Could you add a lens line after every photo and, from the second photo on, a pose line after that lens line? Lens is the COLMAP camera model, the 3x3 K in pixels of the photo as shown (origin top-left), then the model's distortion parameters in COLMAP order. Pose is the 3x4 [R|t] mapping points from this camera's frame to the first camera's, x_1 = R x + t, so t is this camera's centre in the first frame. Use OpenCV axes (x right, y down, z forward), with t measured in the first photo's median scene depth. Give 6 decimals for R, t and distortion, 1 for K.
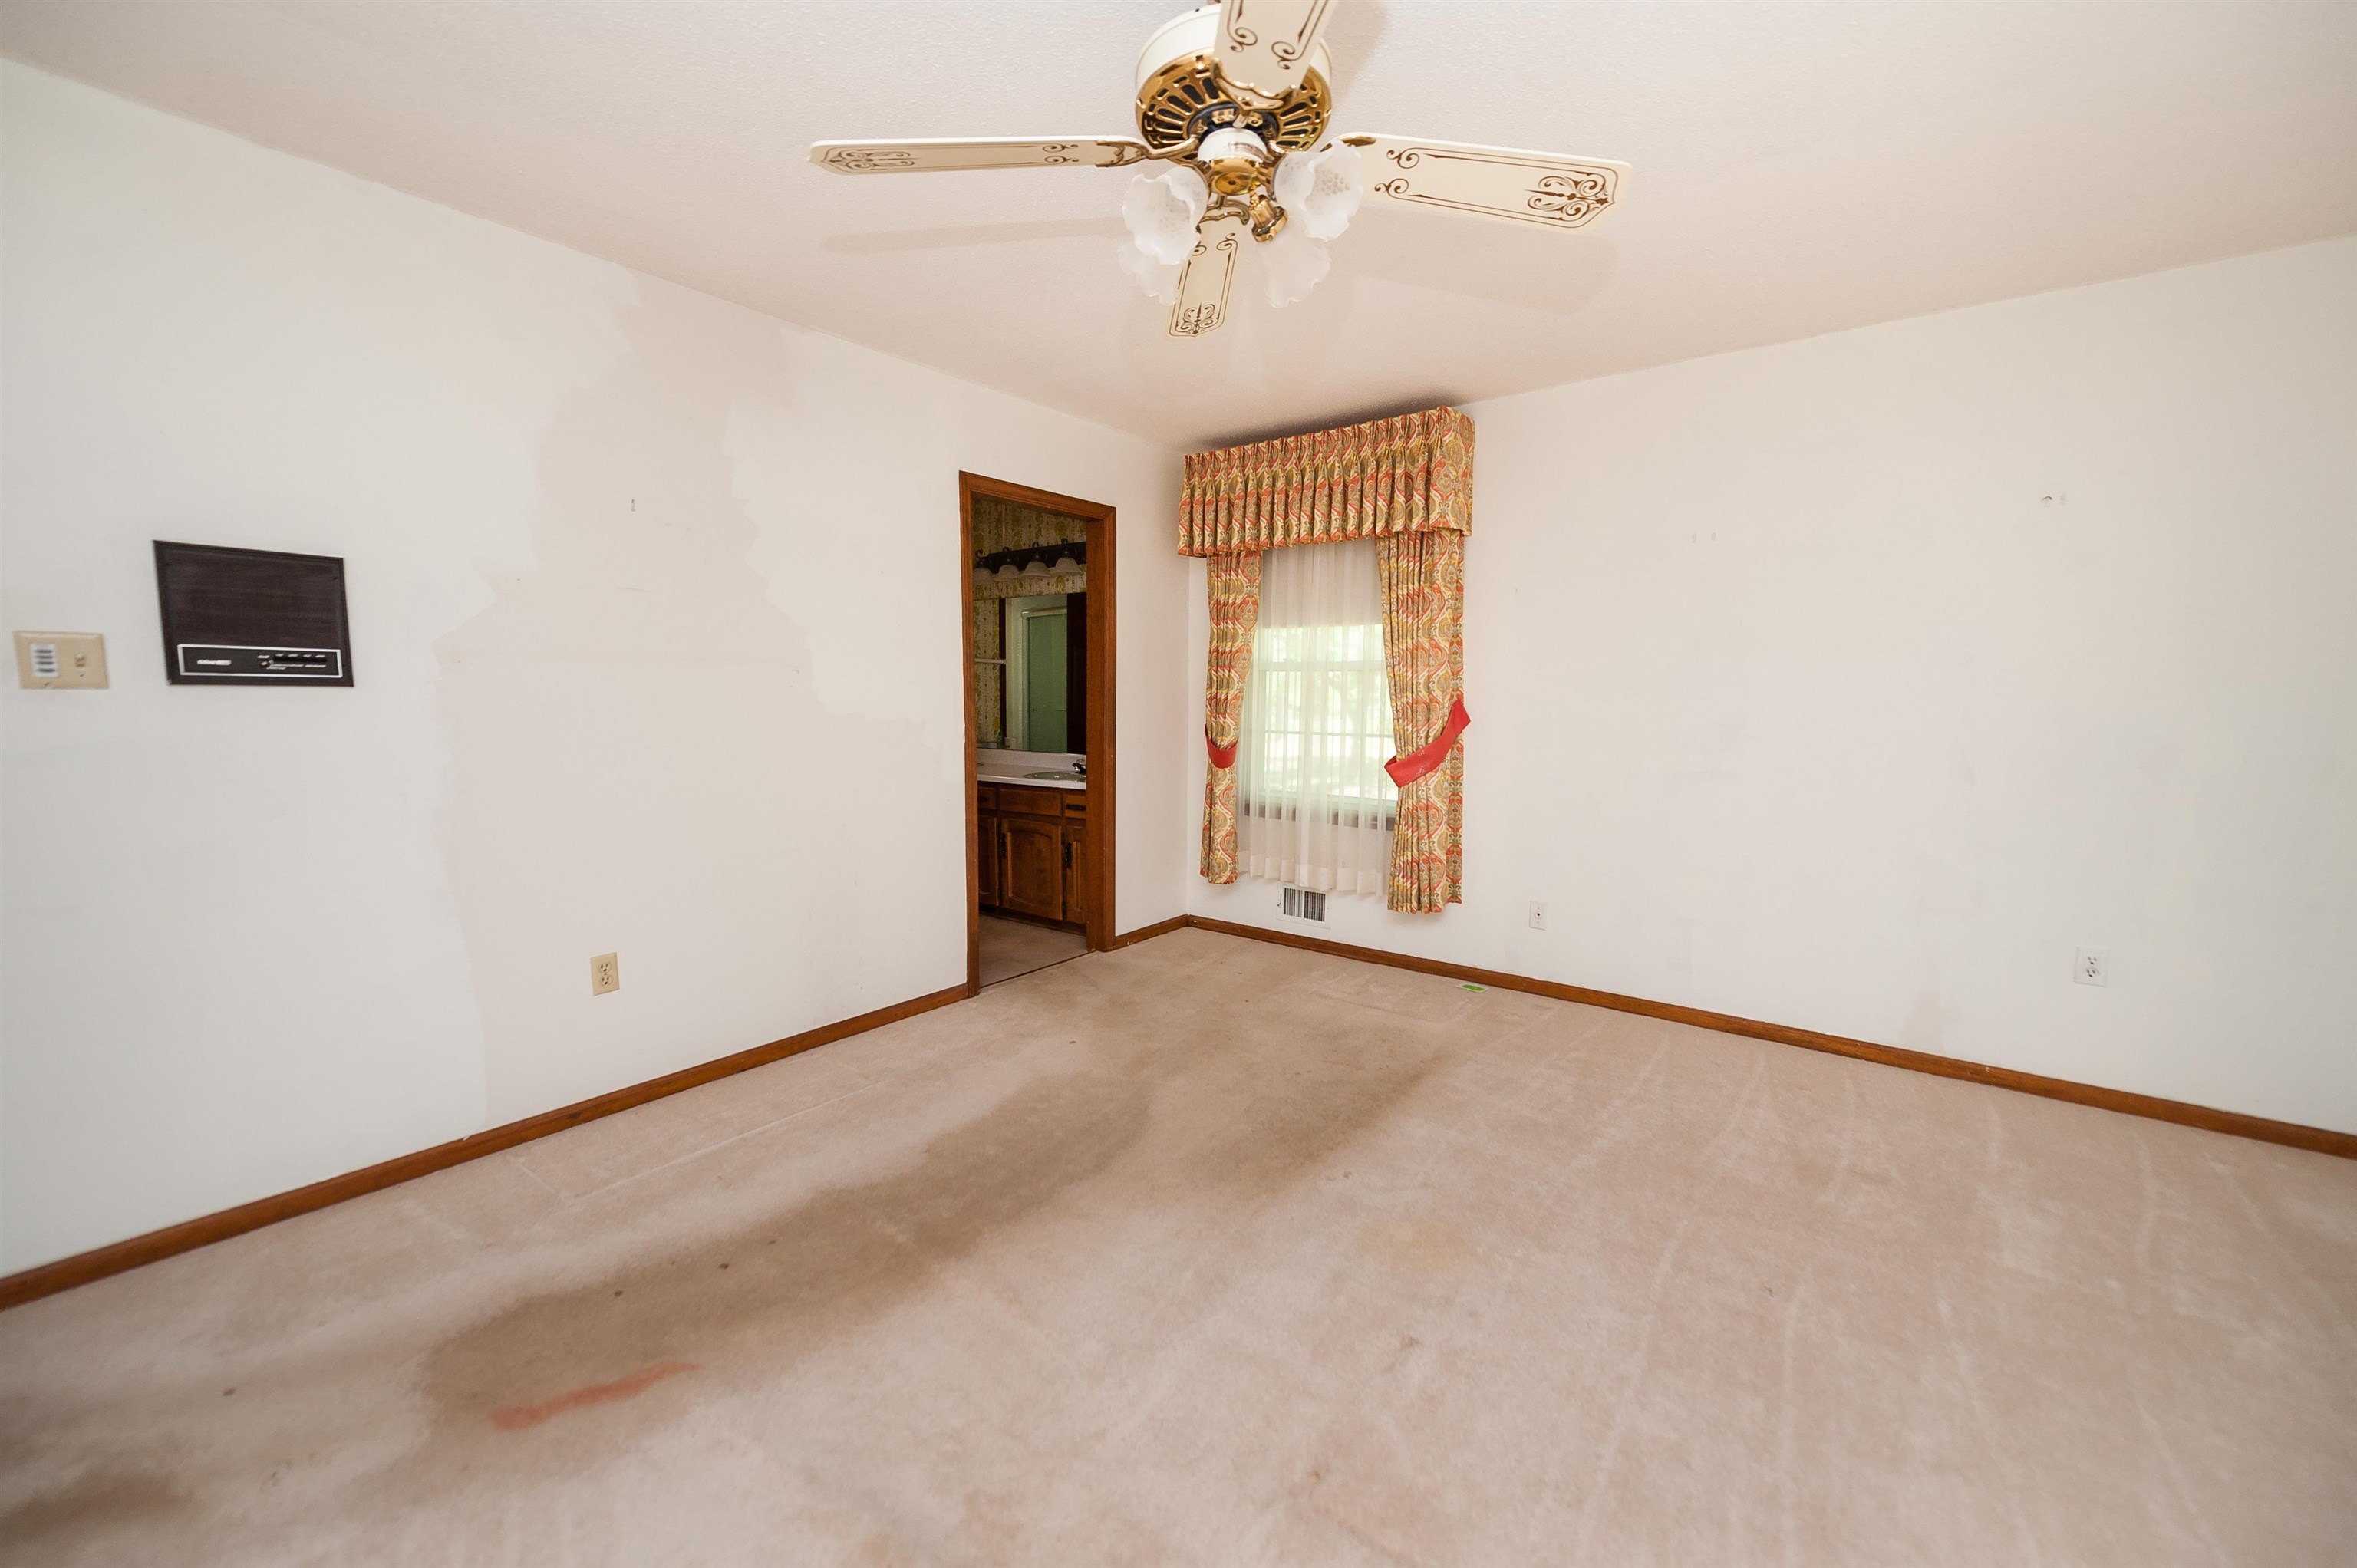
lens RADIAL K [[938.4, 0, 1178.5], [0, 938.4, 784.0], [0, 0, 1]] dist [0.016766, -0.003880]
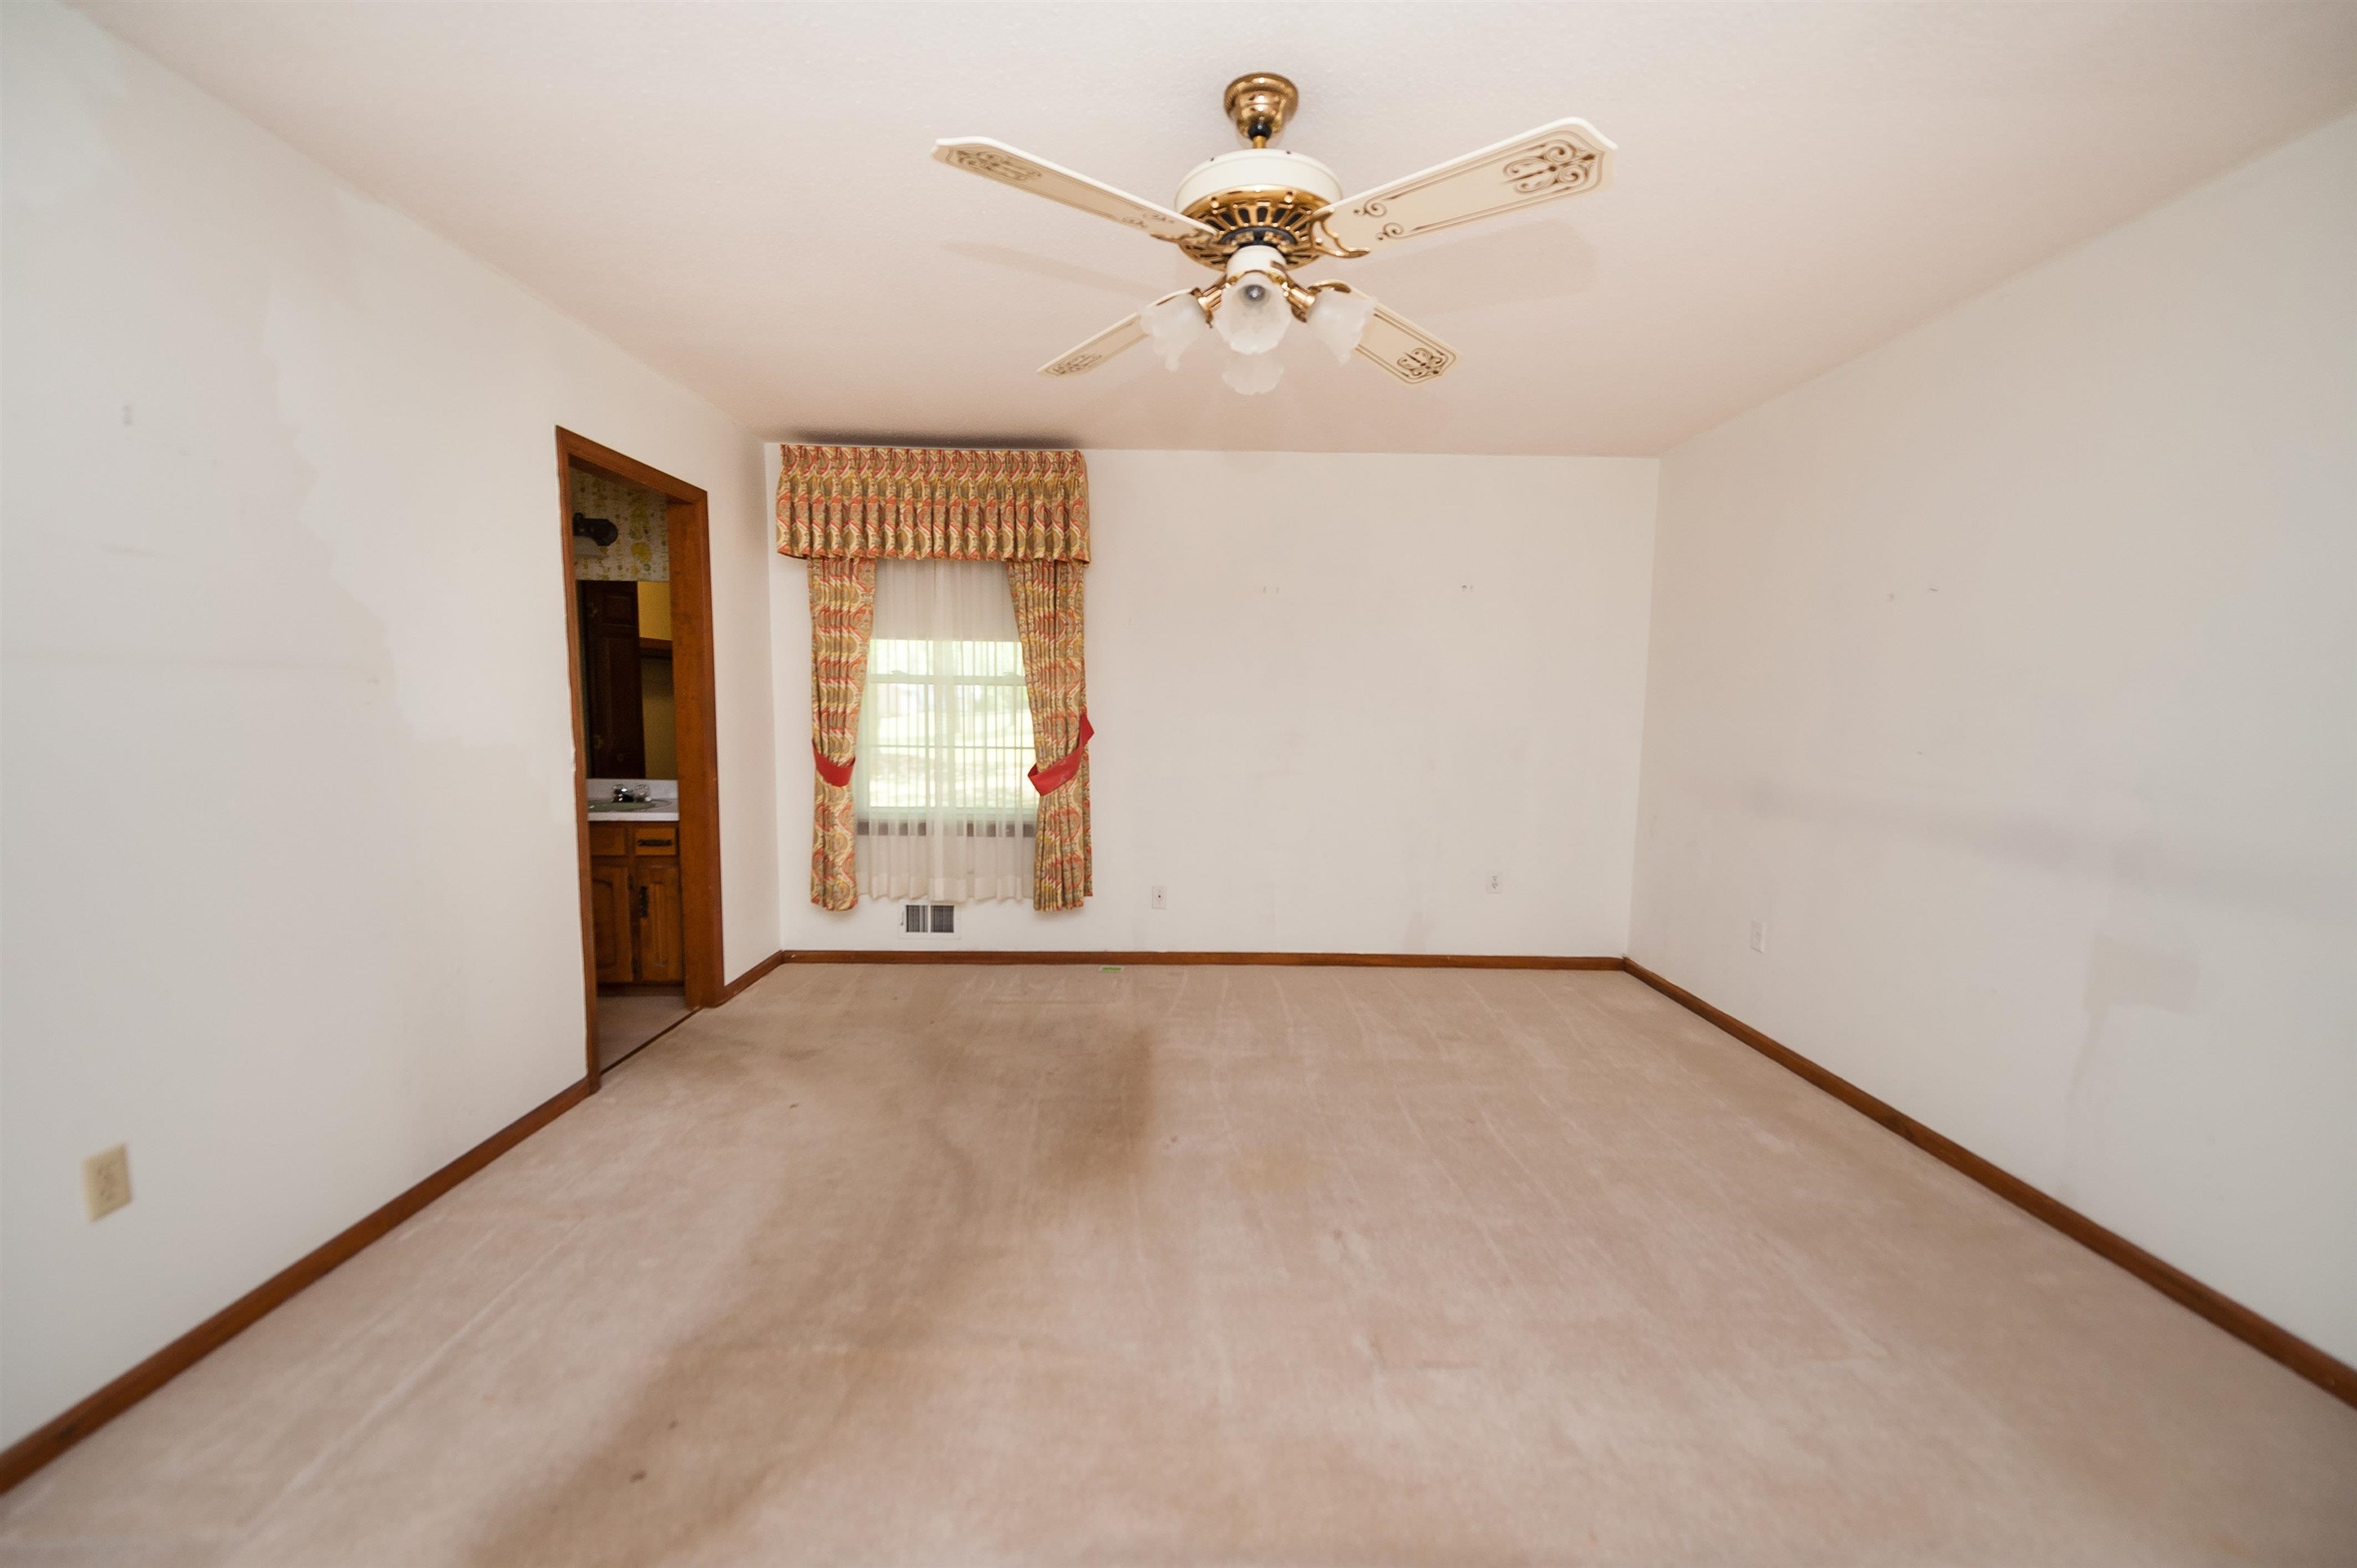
lens RADIAL K [[938.4, 0, 1178.5], [0, 938.4, 784.0], [0, 0, 1]] dist [0.016766, -0.003880]
pose [[0.781128, -0.052492, 0.622161, -0.308012], [0.053528, 0.998421, 0.017031, -0.019438], [-0.622072, 0.019999, 0.782704, 0.062137]]
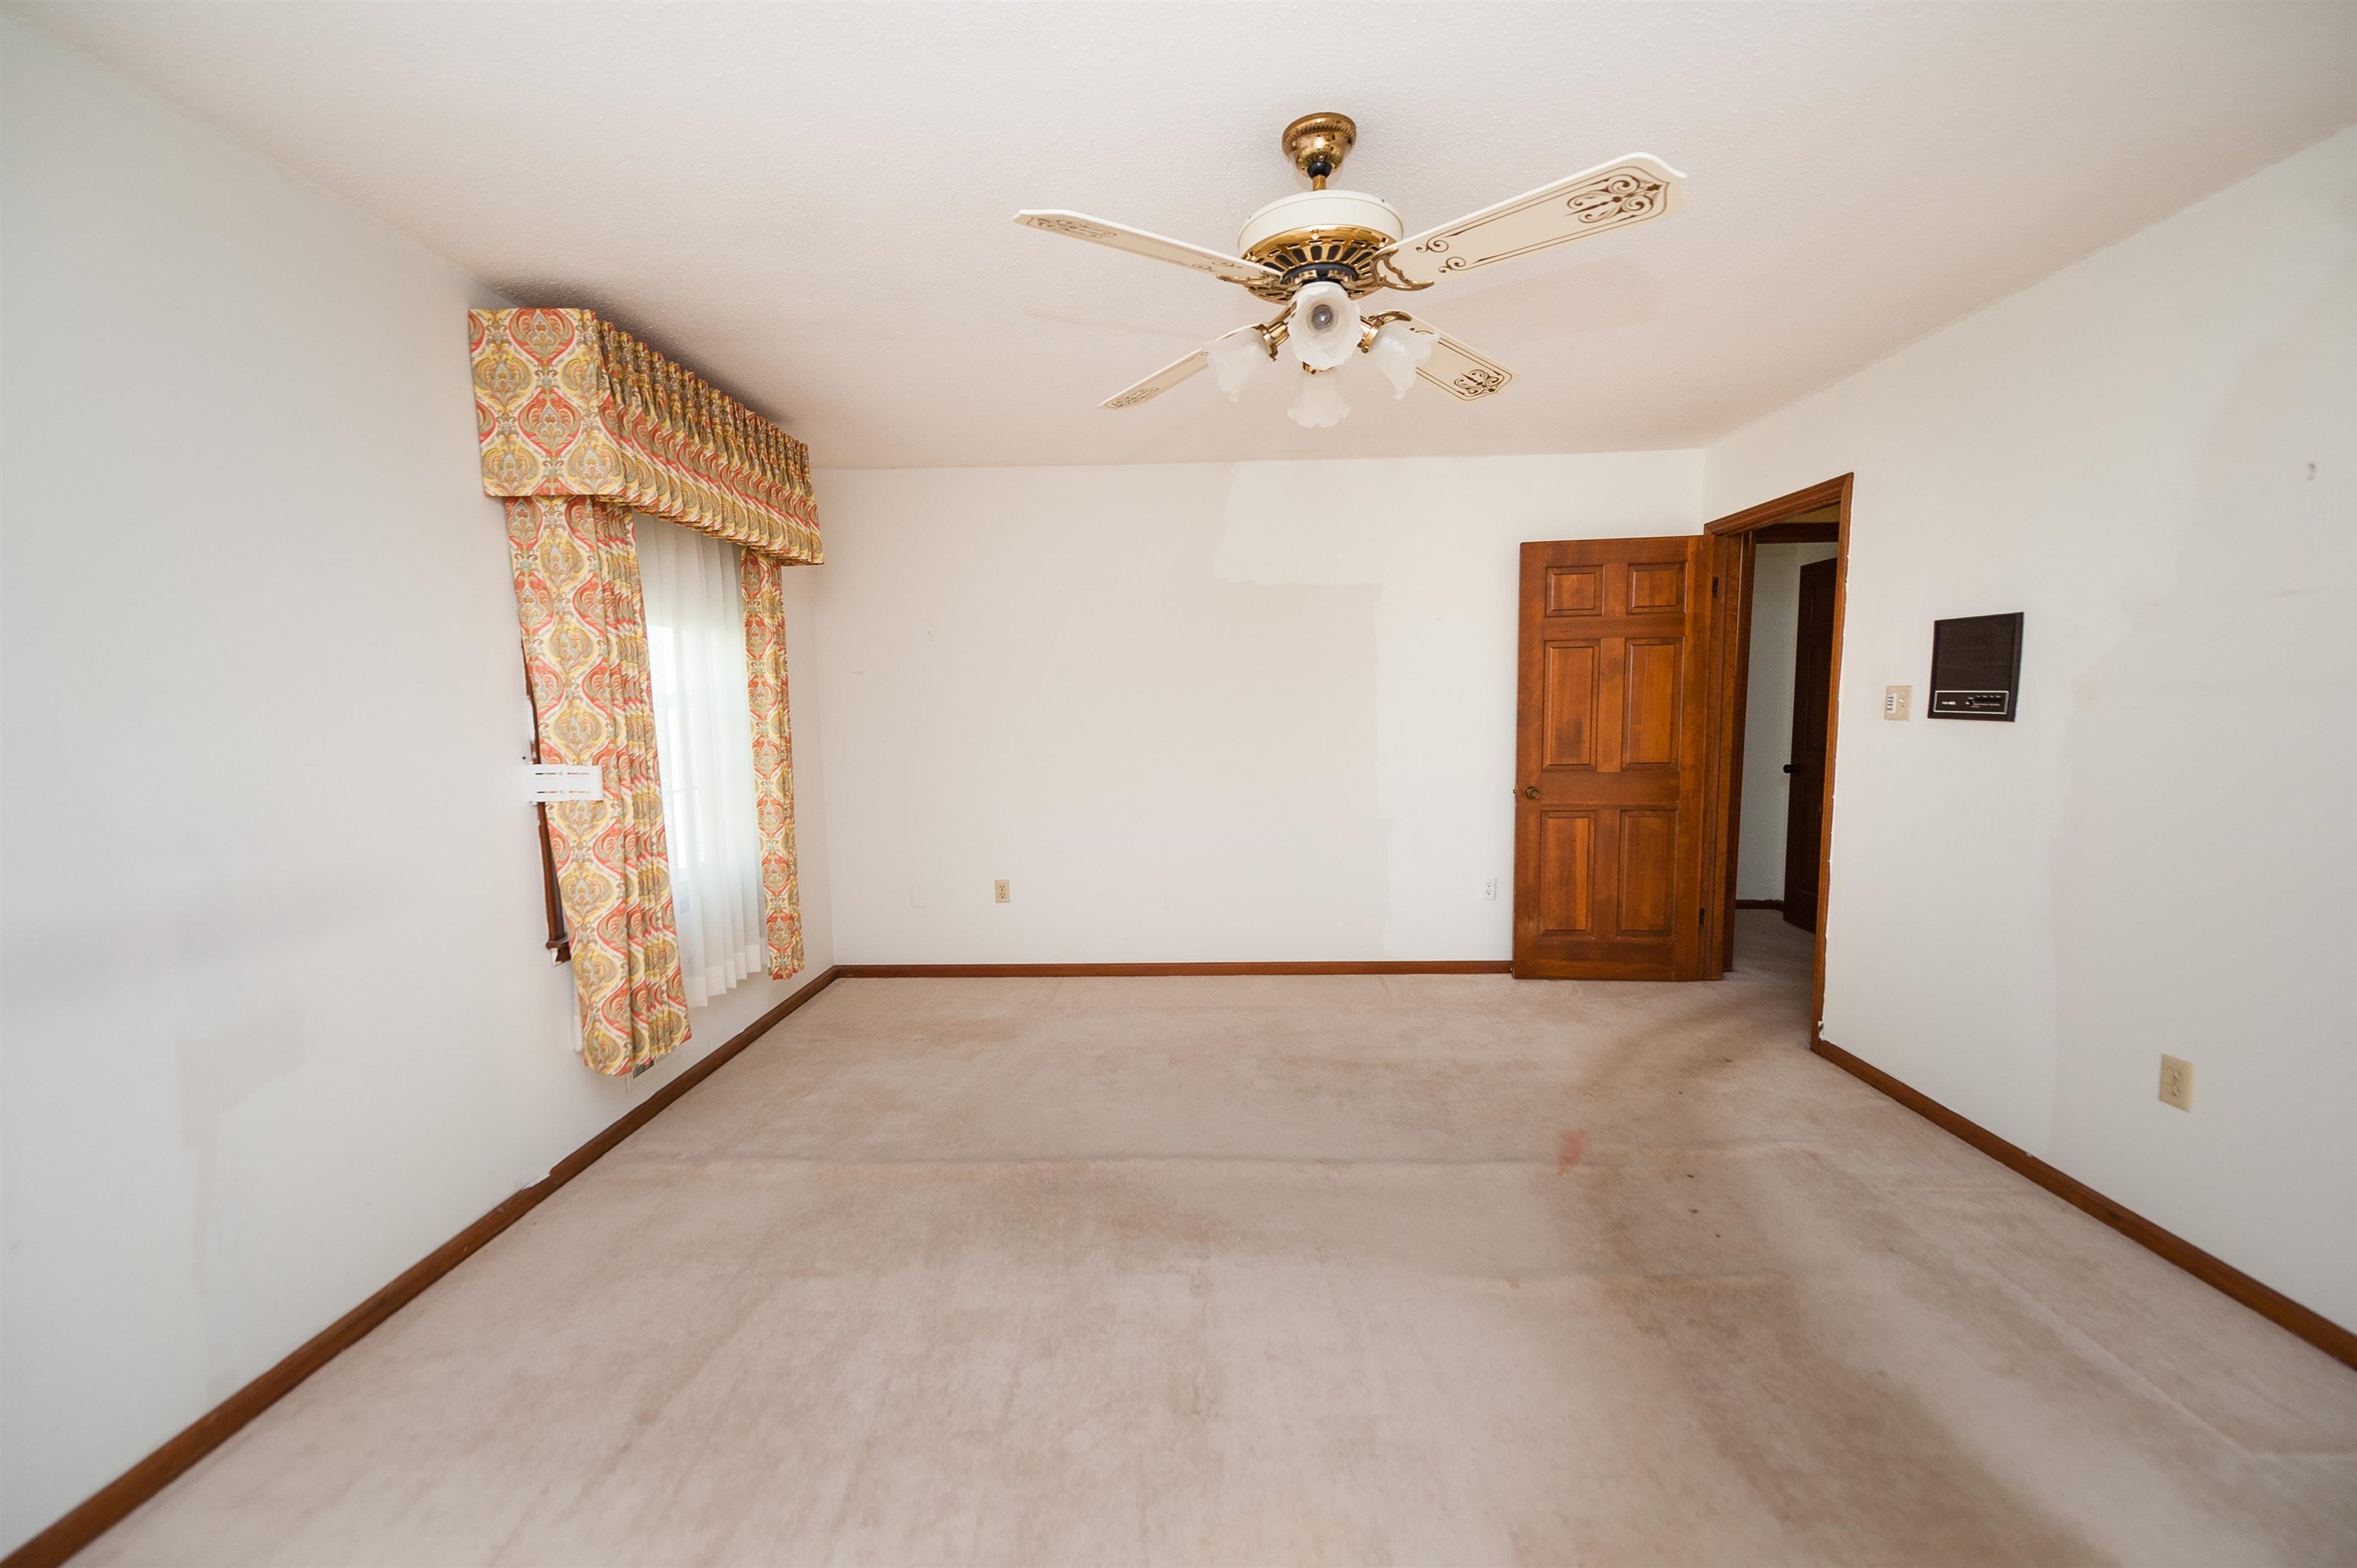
lens RADIAL K [[938.4, 0, 1178.5], [0, 938.4, 784.0], [0, 0, 1]] dist [0.016766, -0.003880]
pose [[-0.817917, 0.050390, -0.573126, 0.381289], [-0.062215, 0.982569, 0.175176, -0.097273], [0.571963, 0.178936, -0.800525, 0.787679]]
